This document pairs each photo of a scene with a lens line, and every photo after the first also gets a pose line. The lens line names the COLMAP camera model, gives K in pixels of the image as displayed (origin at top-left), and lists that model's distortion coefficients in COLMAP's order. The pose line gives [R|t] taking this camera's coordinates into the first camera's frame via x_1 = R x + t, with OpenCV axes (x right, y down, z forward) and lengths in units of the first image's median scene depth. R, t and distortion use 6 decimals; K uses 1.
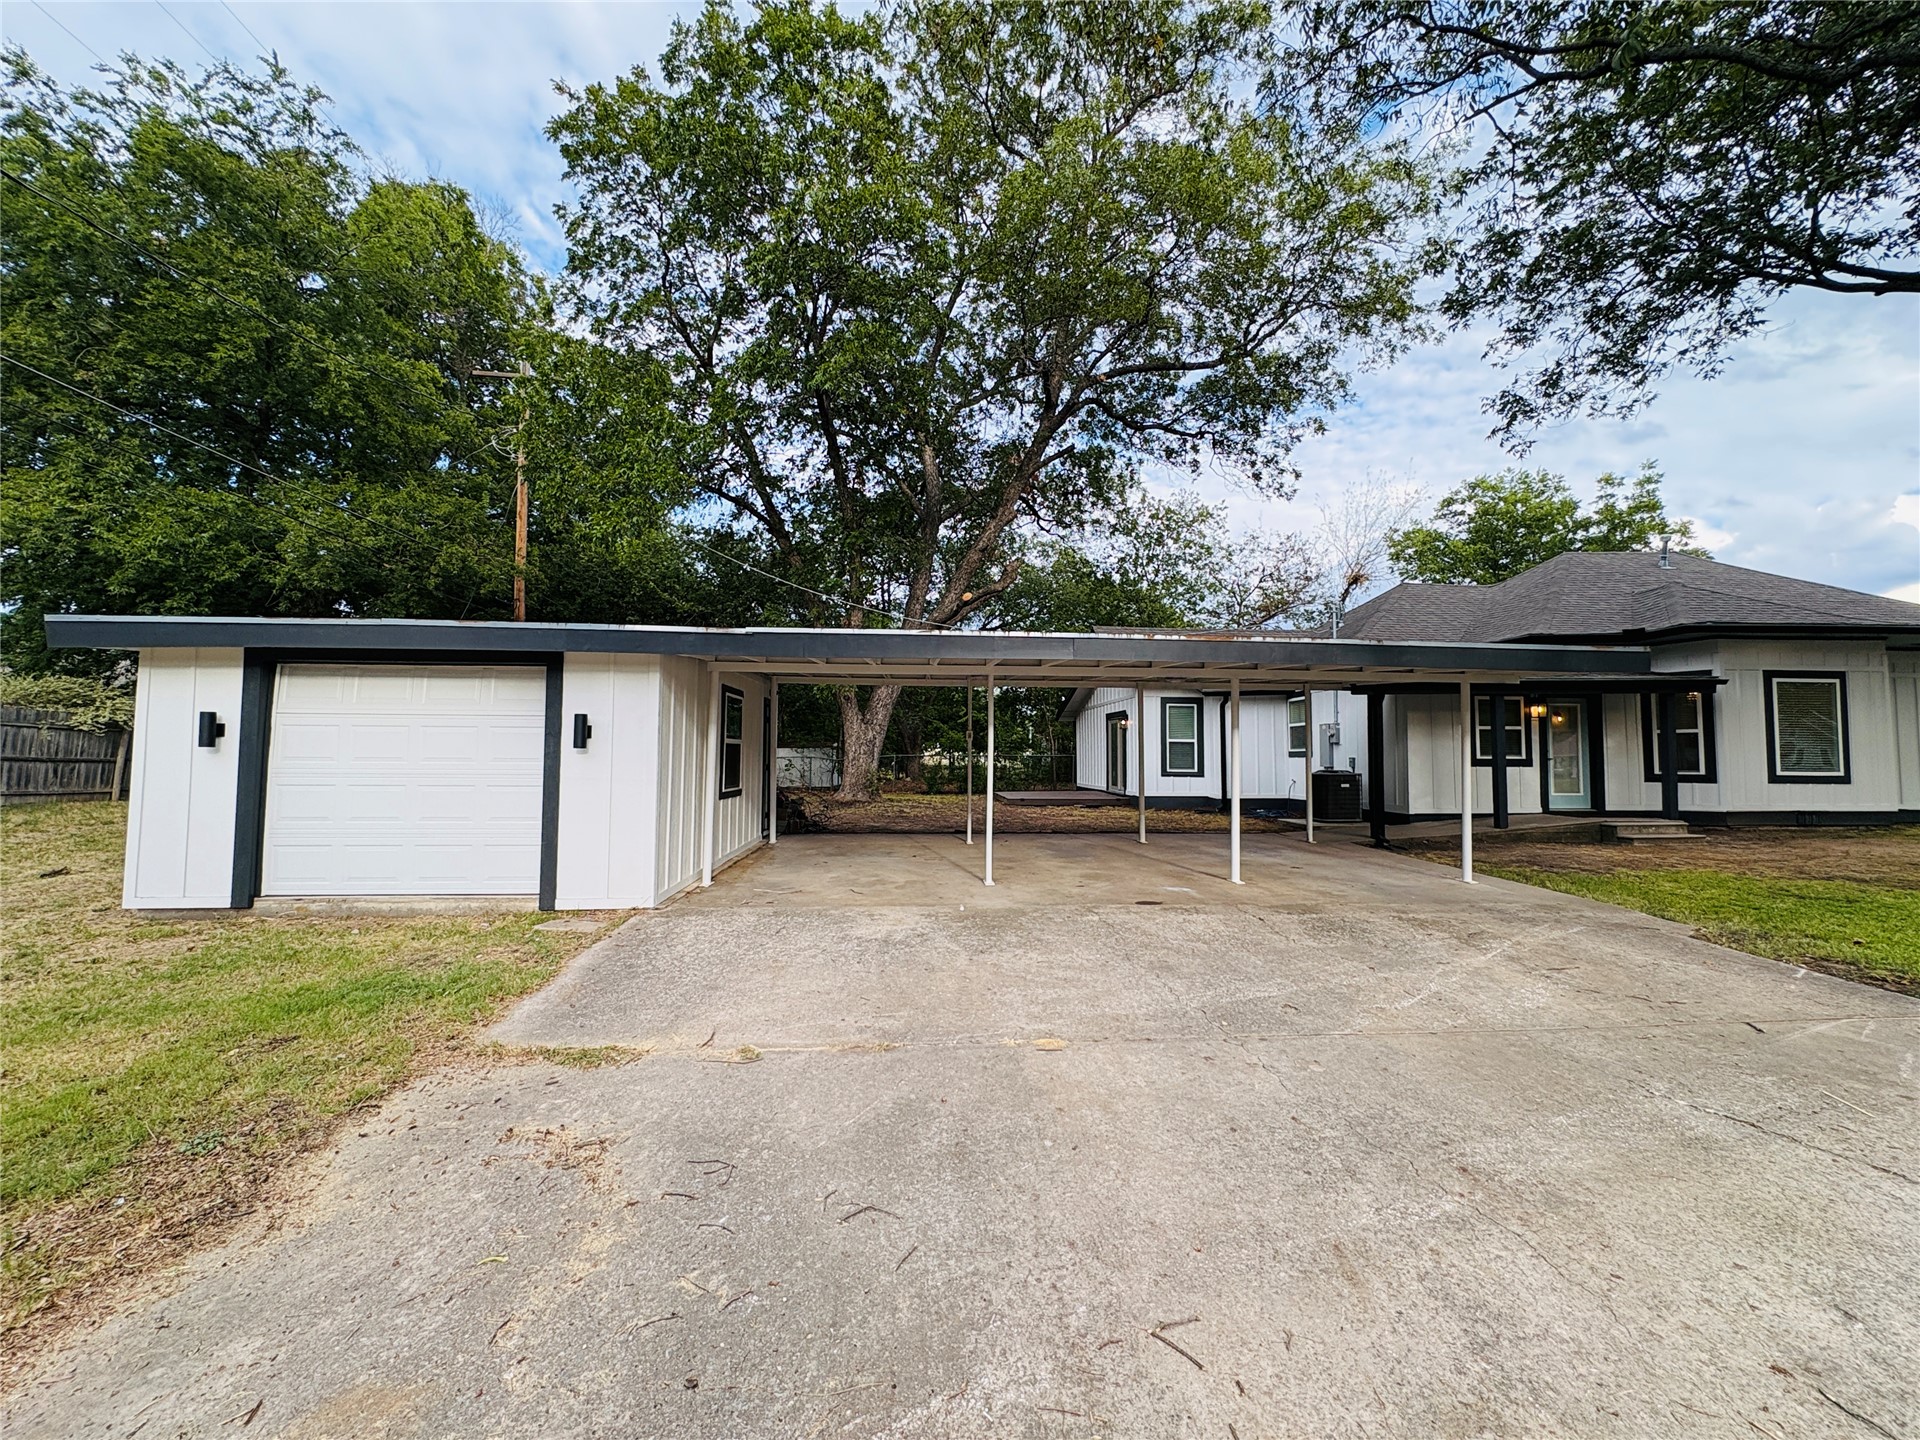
lens RADIAL K [[765.6, 0, 960.0], [0, 765.6, 720.0], [0, 0, 1]] dist [-0.012386, 0.000375]
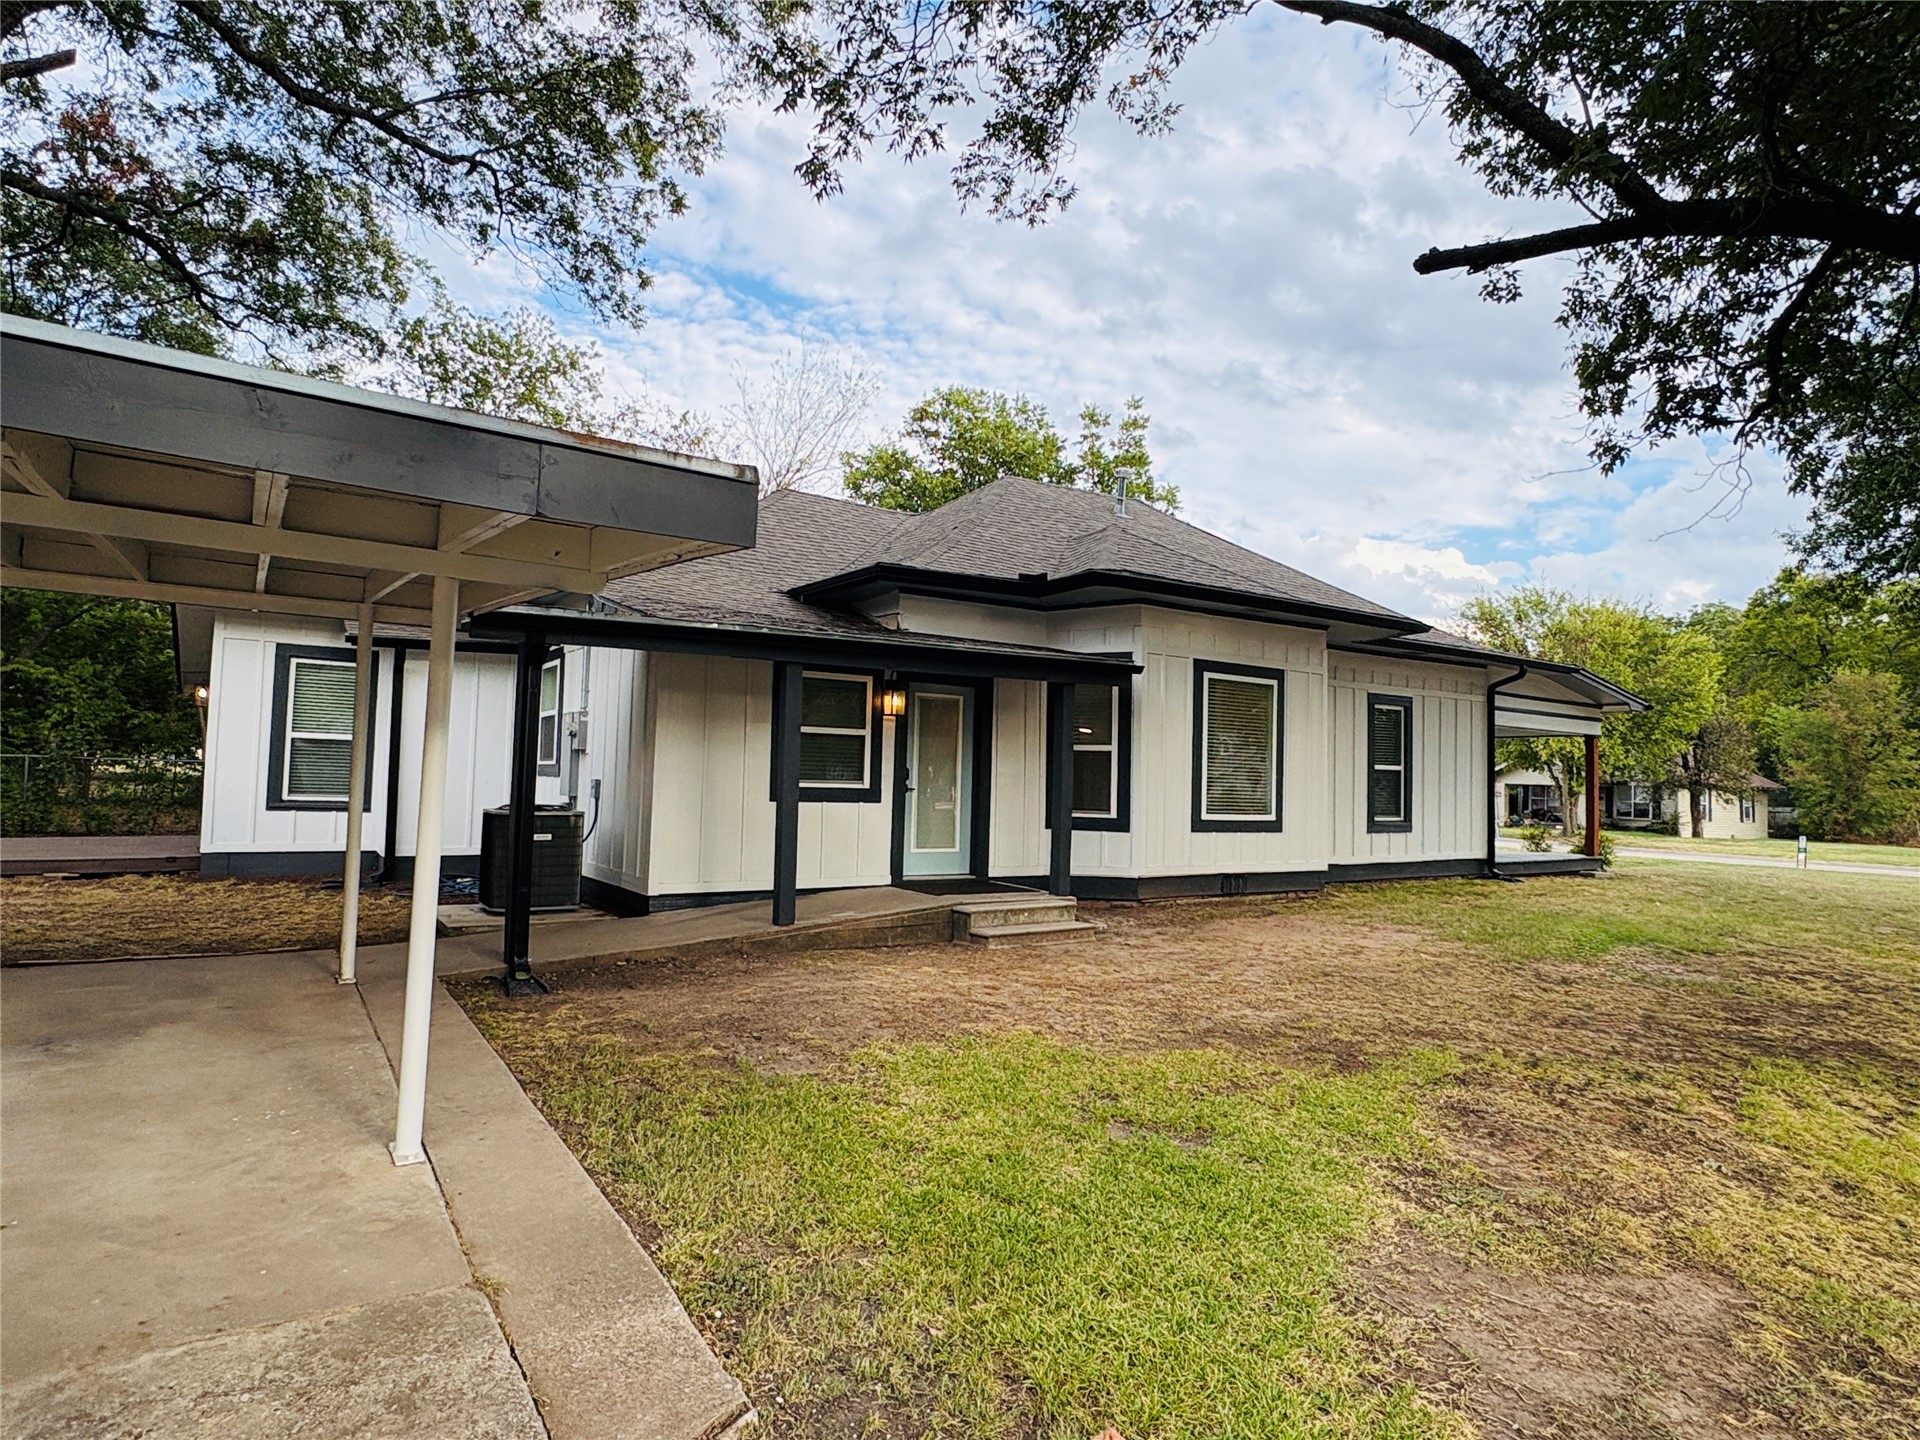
lens RADIAL K [[1091.3, 0, 960.0], [0, 1091.3, 720.0], [0, 0, 1]] dist [0.002822, 0.000394]
pose [[0.850127, 0.047252, 0.524453, 0.377420], [-0.049076, 0.998741, -0.010434, 0.006495], [-0.524286, -0.016868, 0.851375, 0.285110]]
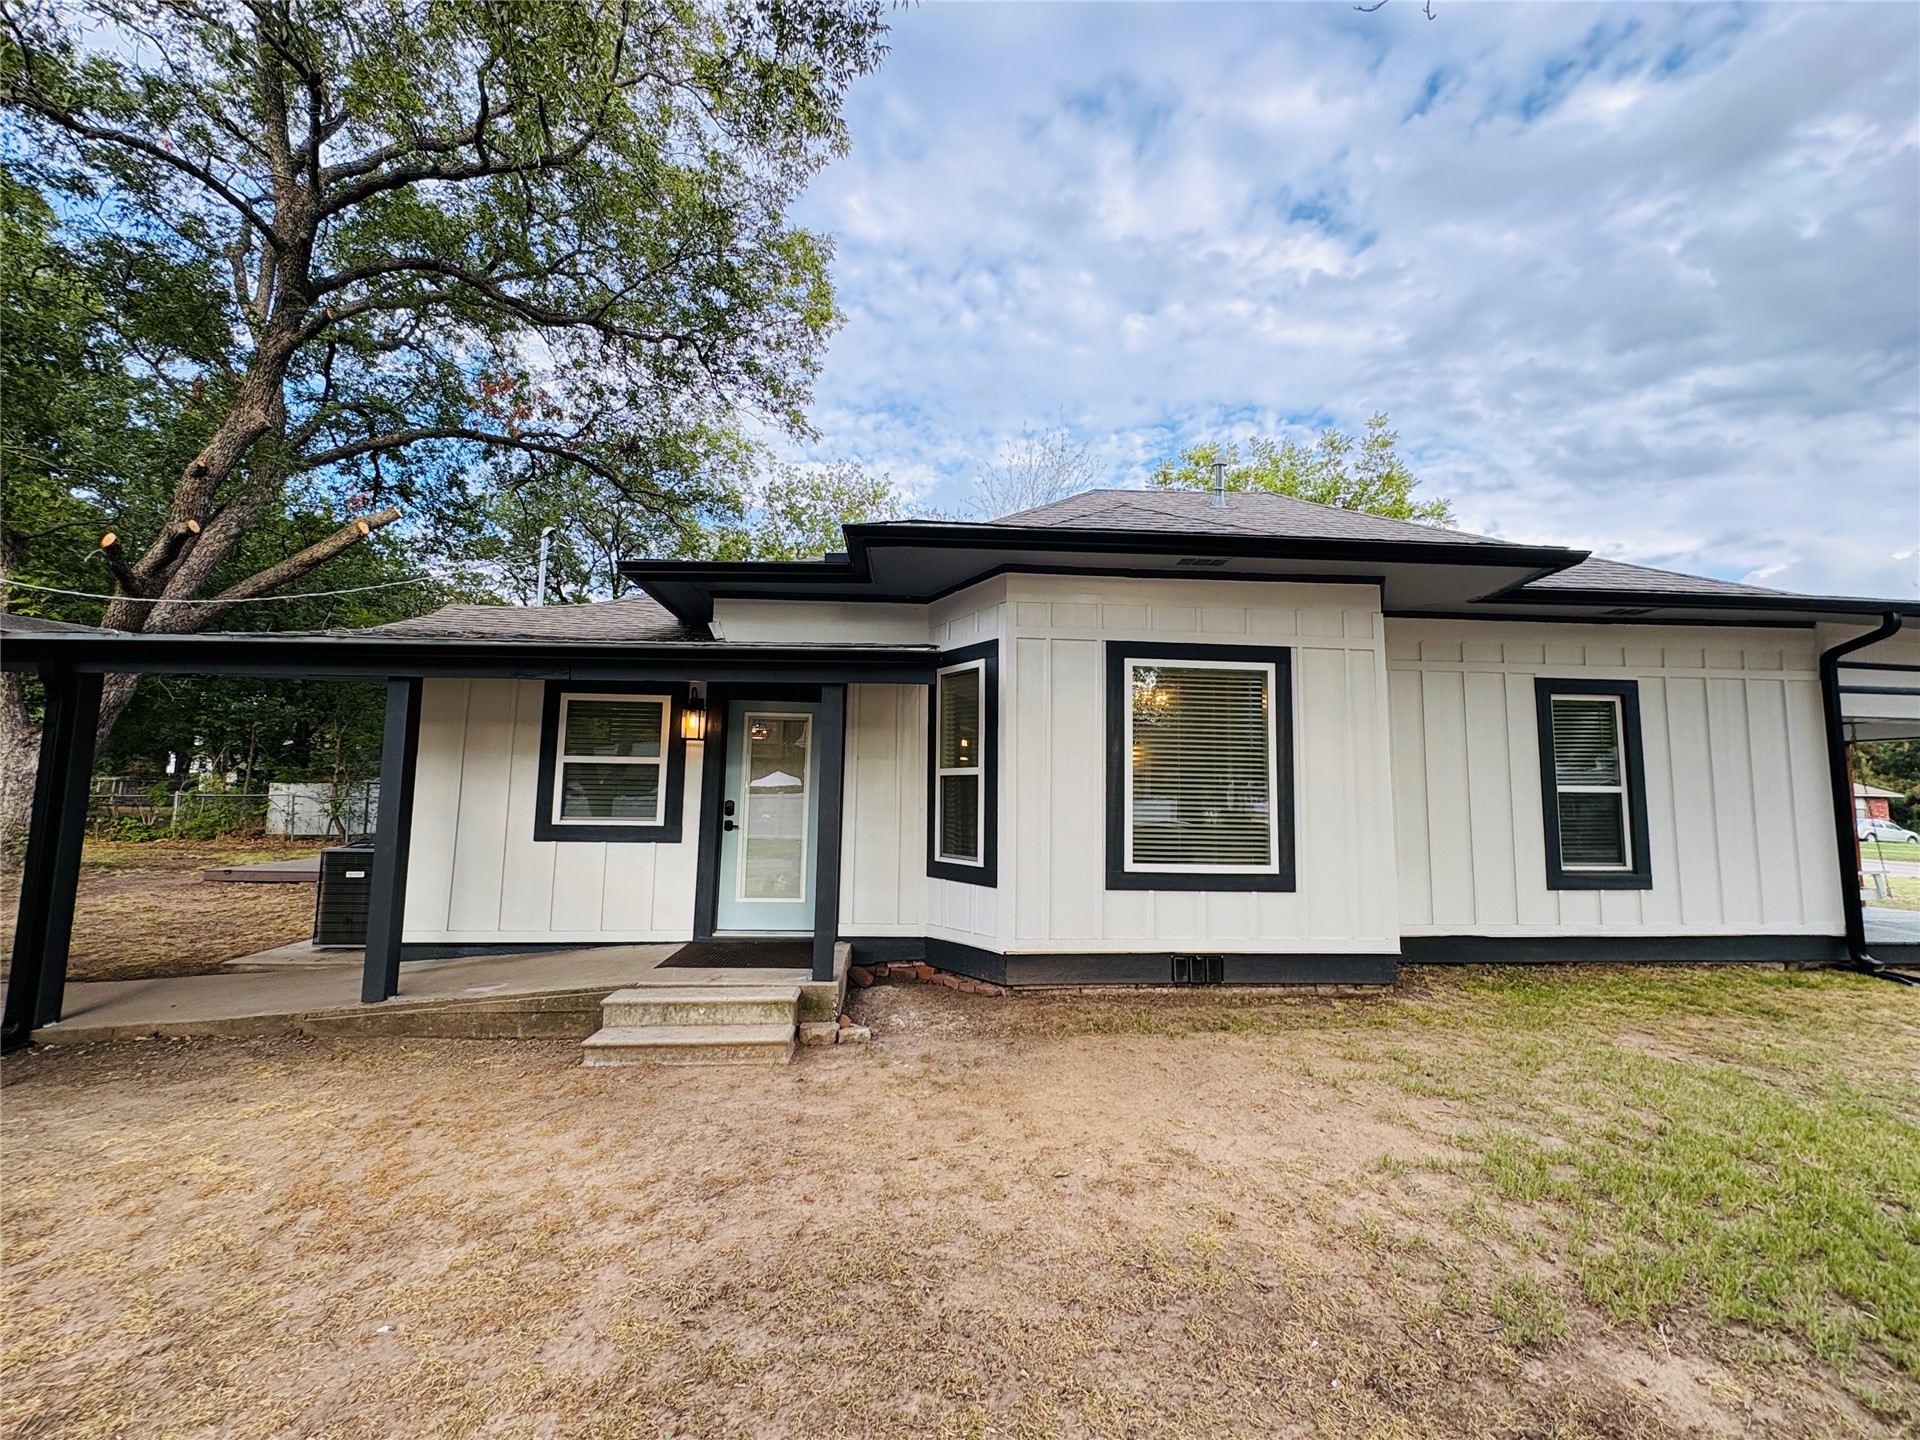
lens RADIAL K [[769.3, 0, 960.0], [0, 769.3, 720.0], [0, 0, 1]] dist [-0.000791, -0.000161]
pose [[0.999168, 0.014855, 0.037991, 0.905270], [-0.013068, 0.998815, -0.046872, 0.005255], [-0.038643, 0.046337, 0.998178, 0.507213]]
